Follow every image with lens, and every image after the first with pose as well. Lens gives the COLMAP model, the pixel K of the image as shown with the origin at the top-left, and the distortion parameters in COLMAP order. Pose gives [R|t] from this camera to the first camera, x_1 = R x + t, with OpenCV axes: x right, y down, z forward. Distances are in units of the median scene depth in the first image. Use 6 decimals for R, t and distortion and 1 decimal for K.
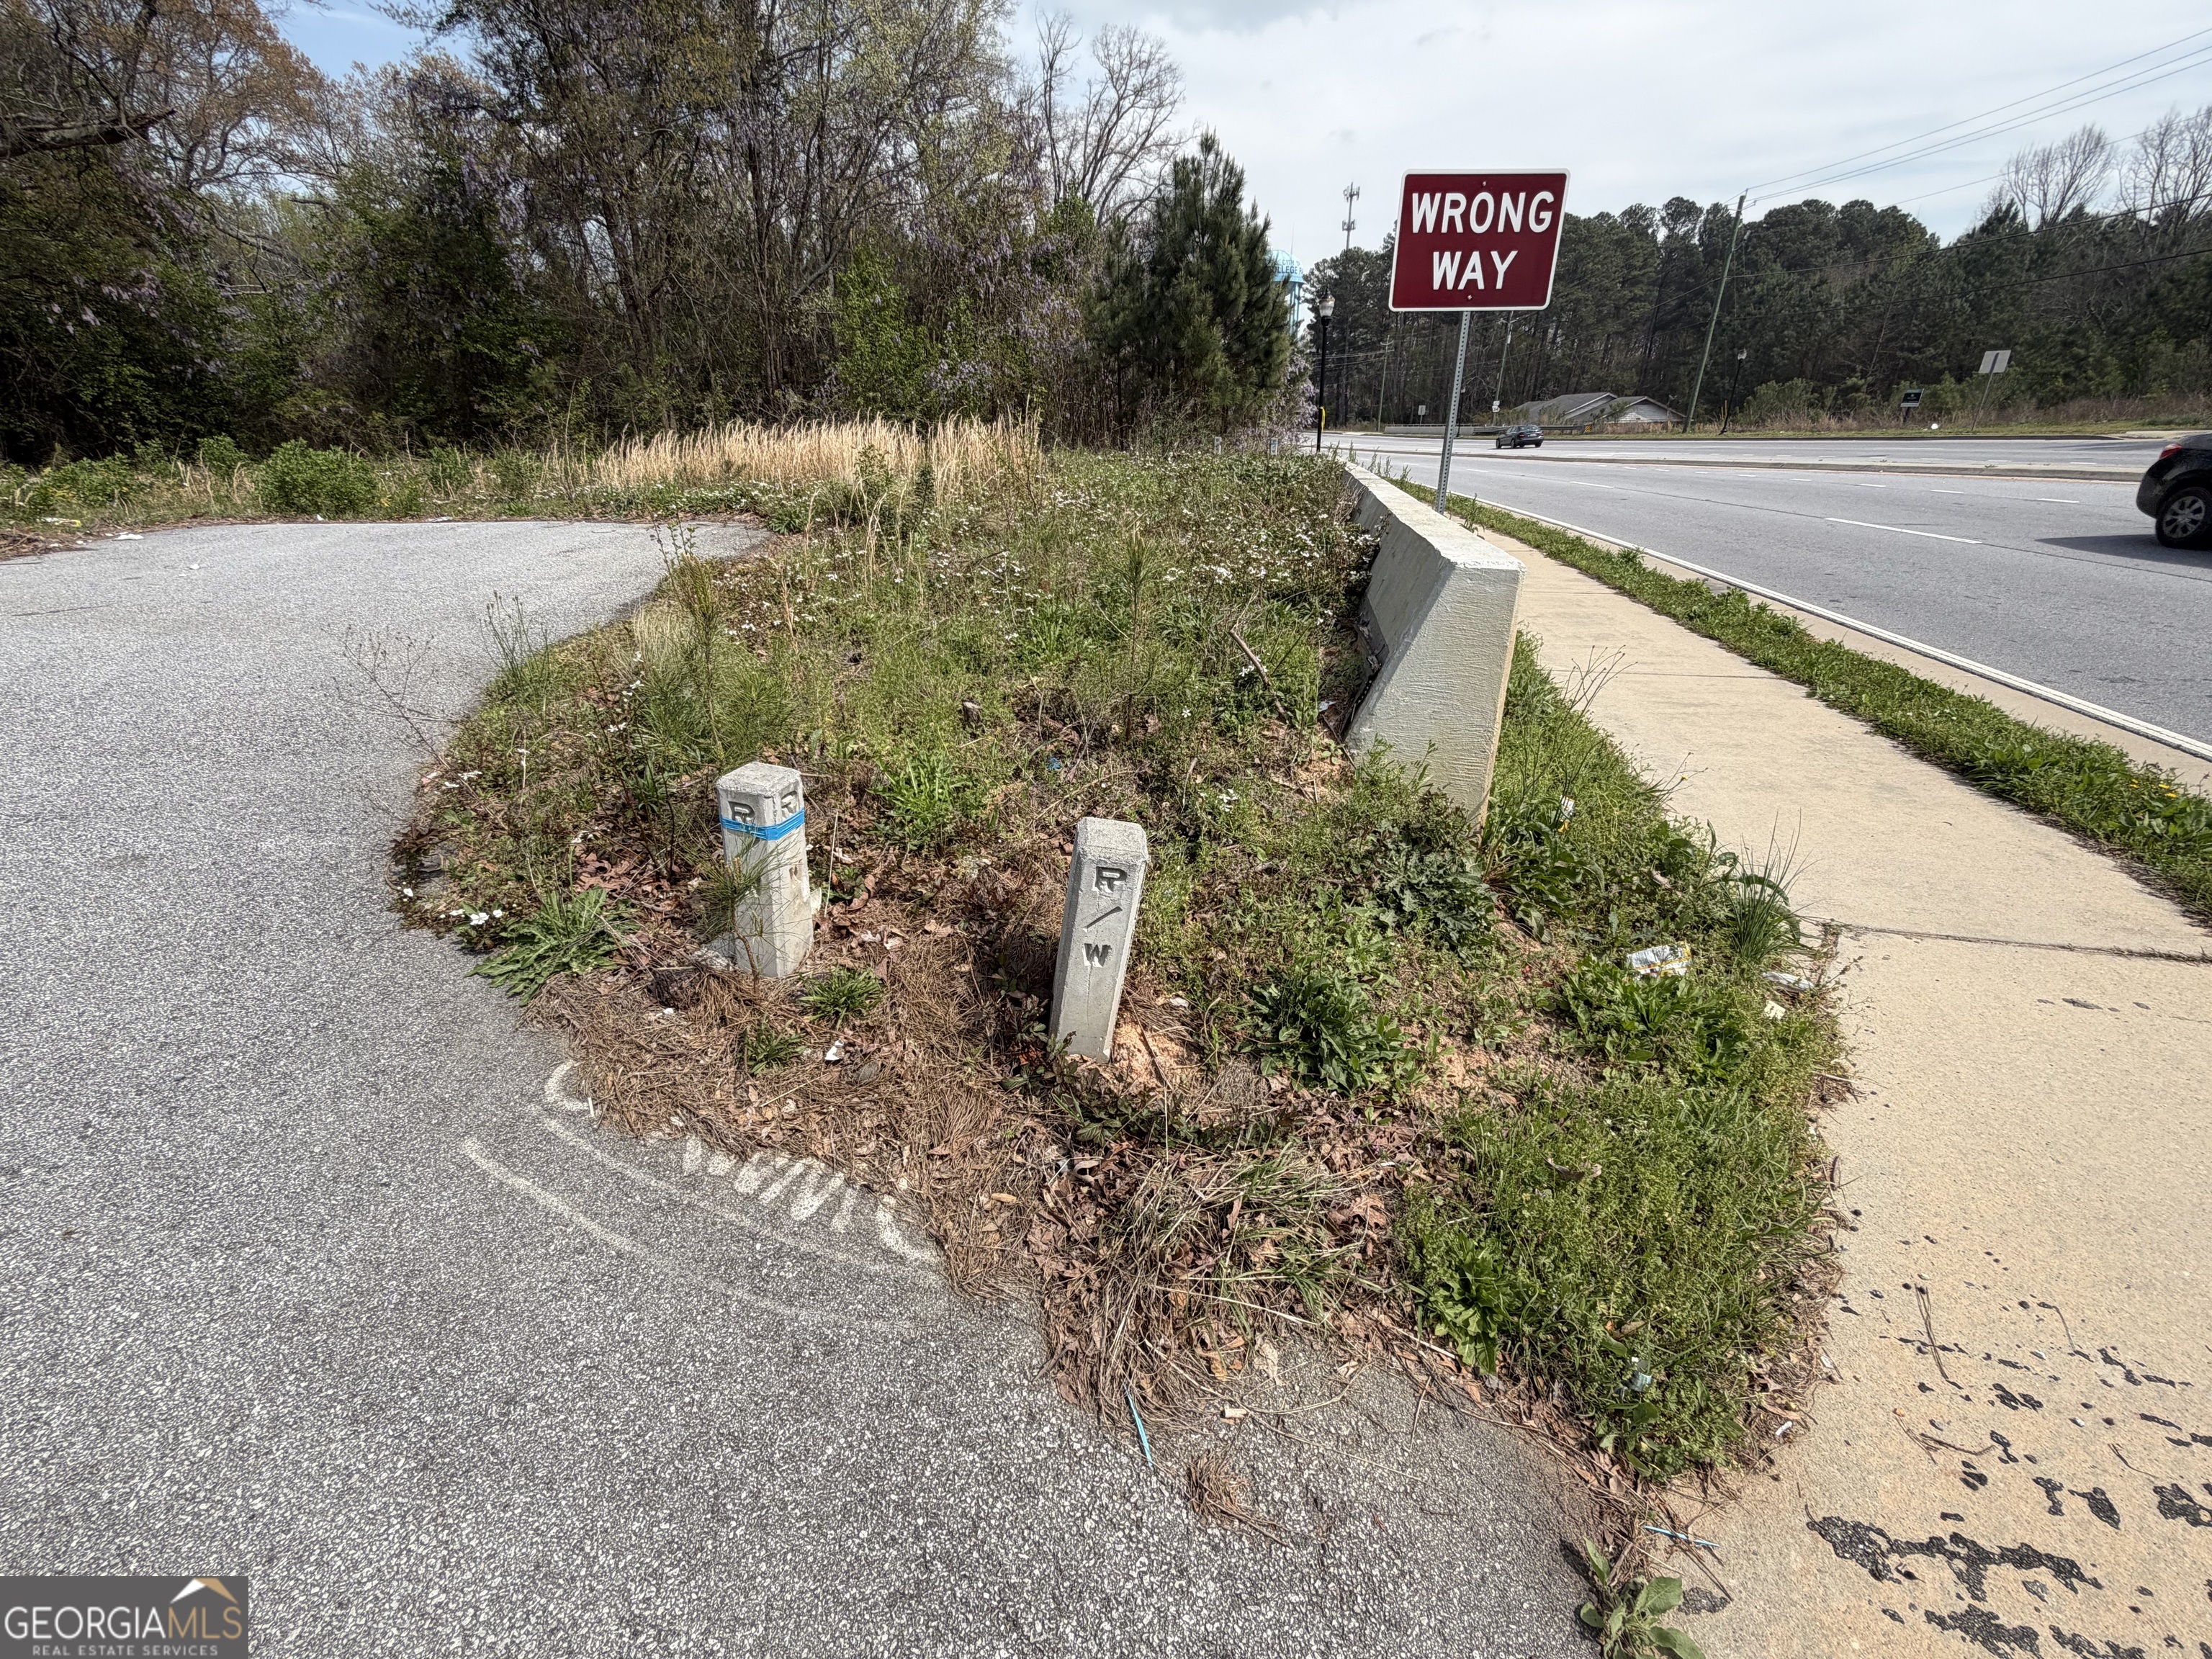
lens RADIAL K [[889.3, 0, 1104.5], [0, 889.3, 824.8], [0, 0, 1]] dist [0.000493, 0.000162]
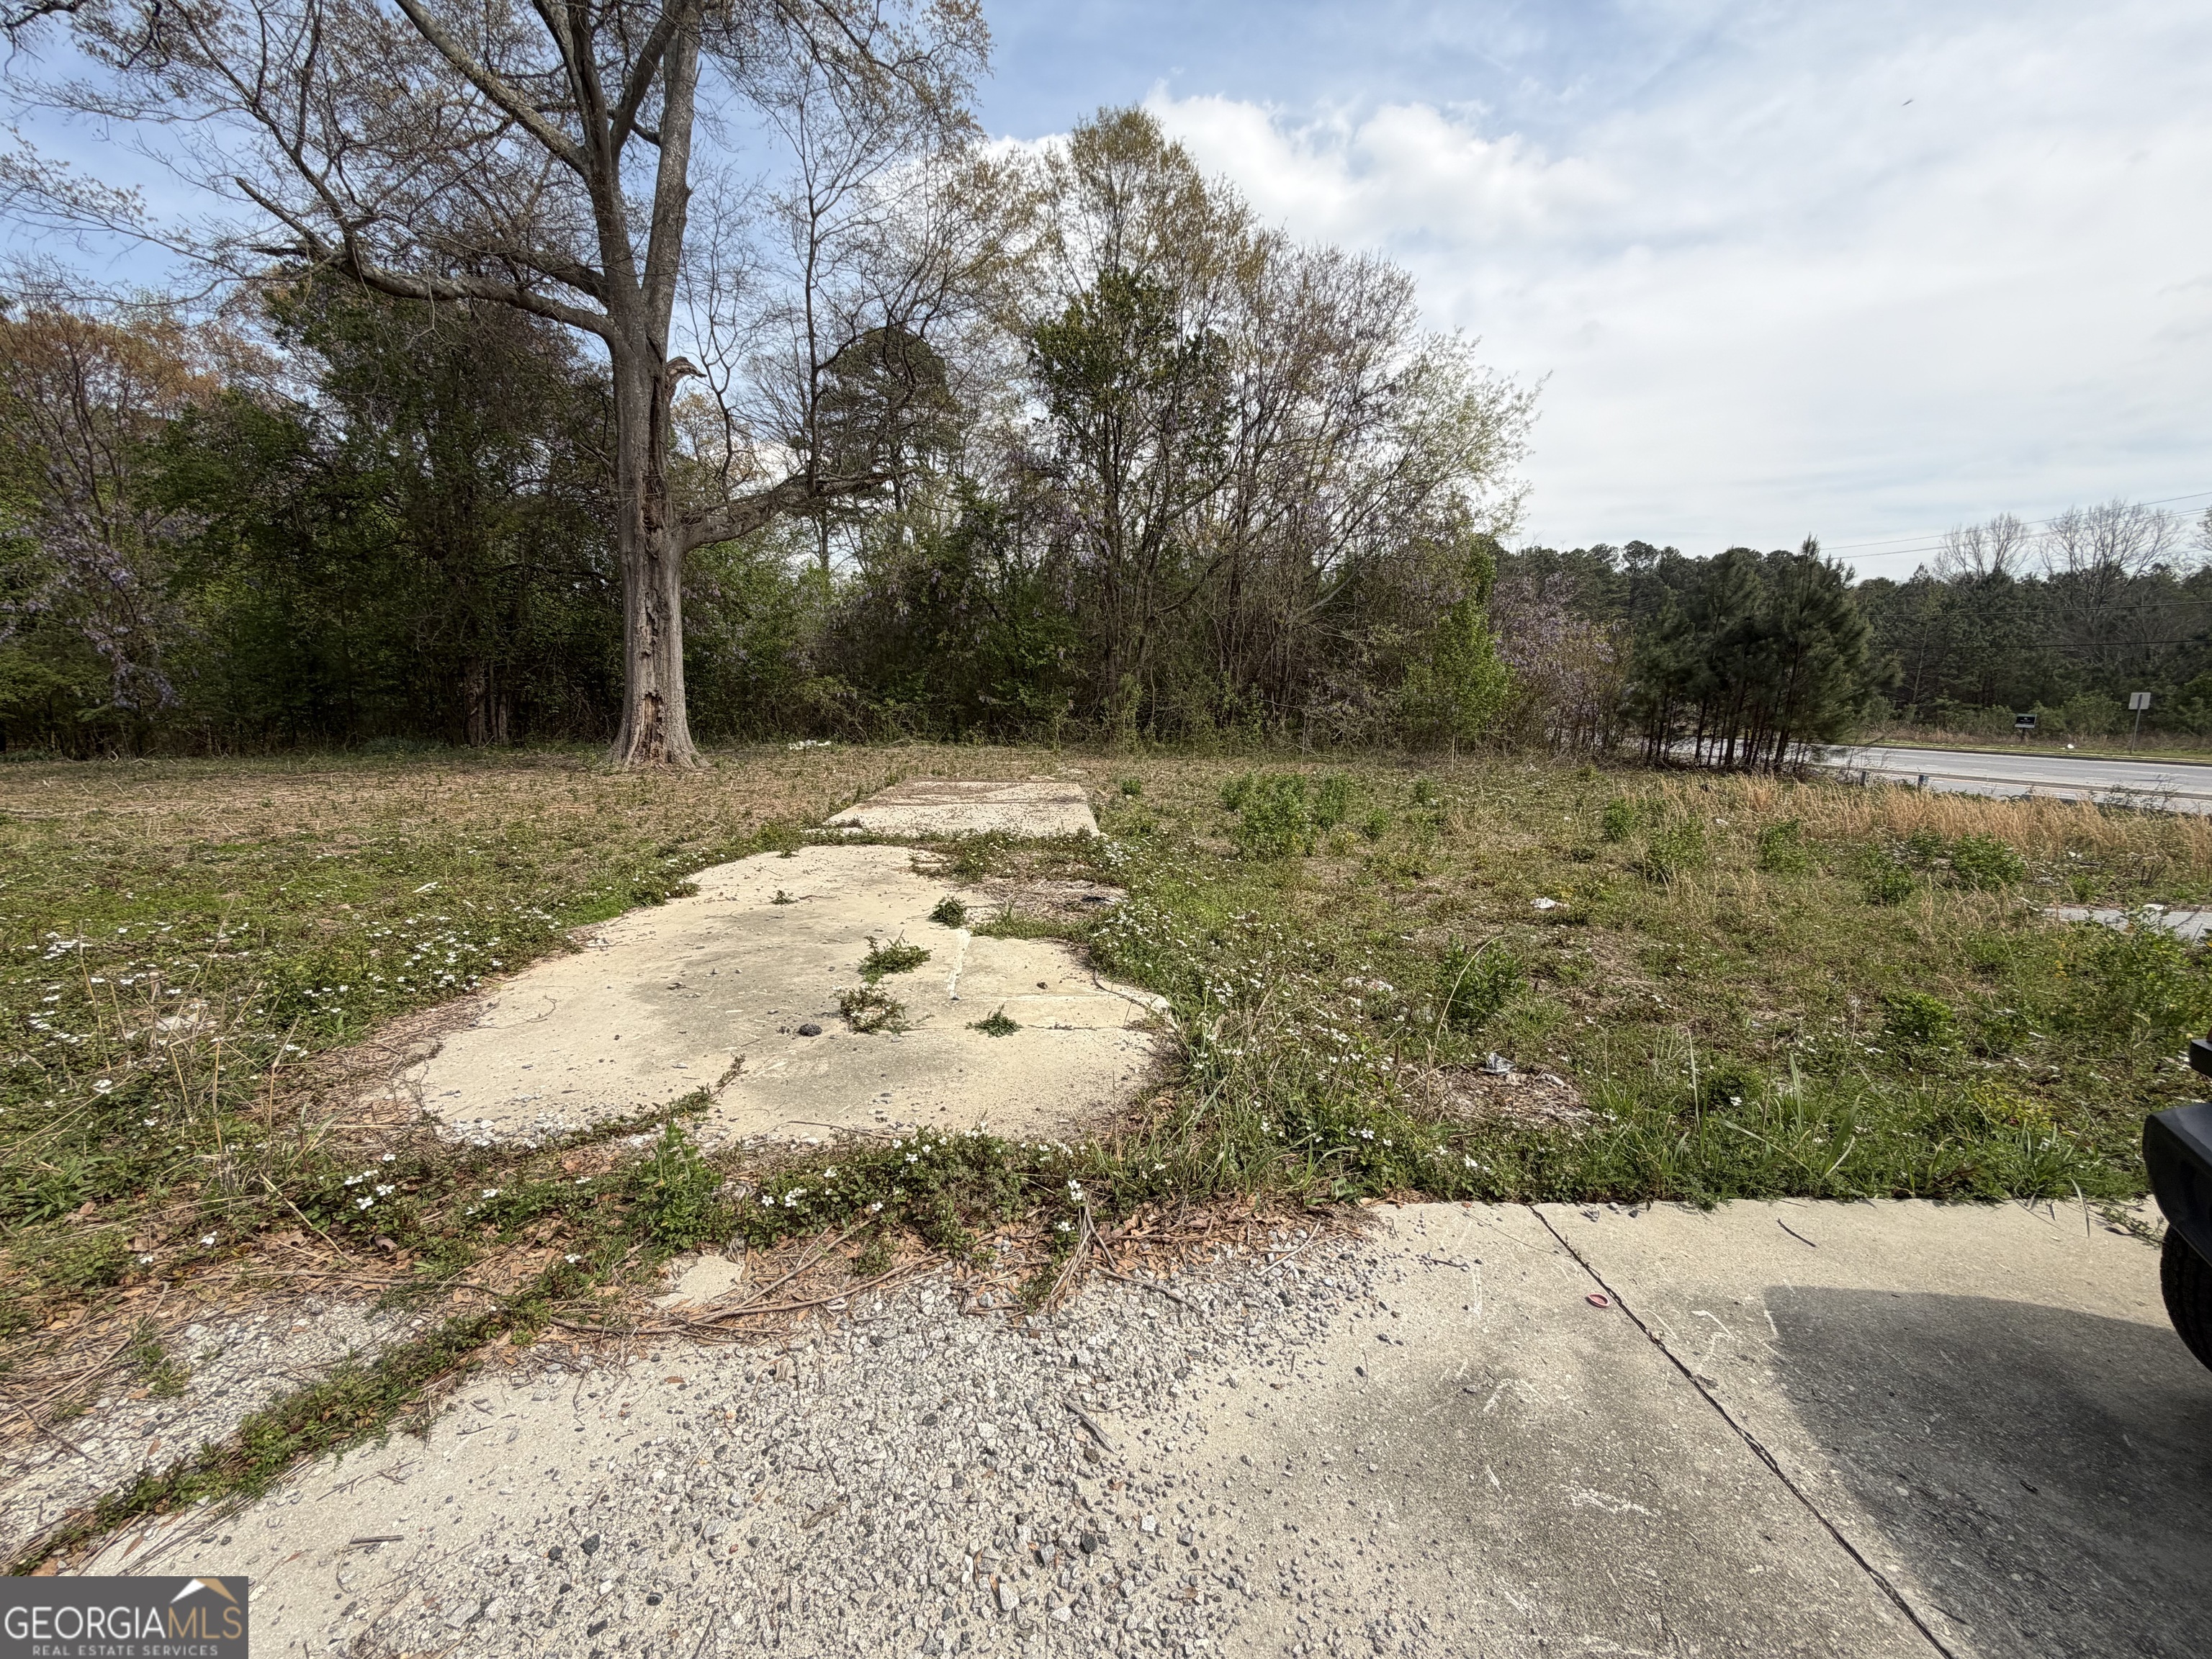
lens RADIAL K [[889.3, 0, 1092.8], [0, 889.3, 832.2], [0, 0, 1]] dist [0.000493, 0.000162]
pose [[0.997342, 0.022164, 0.069416, -0.258963], [-0.003401, 0.965742, -0.259484, -0.017692], [-0.072789, 0.258558, 0.963250, -0.003053]]
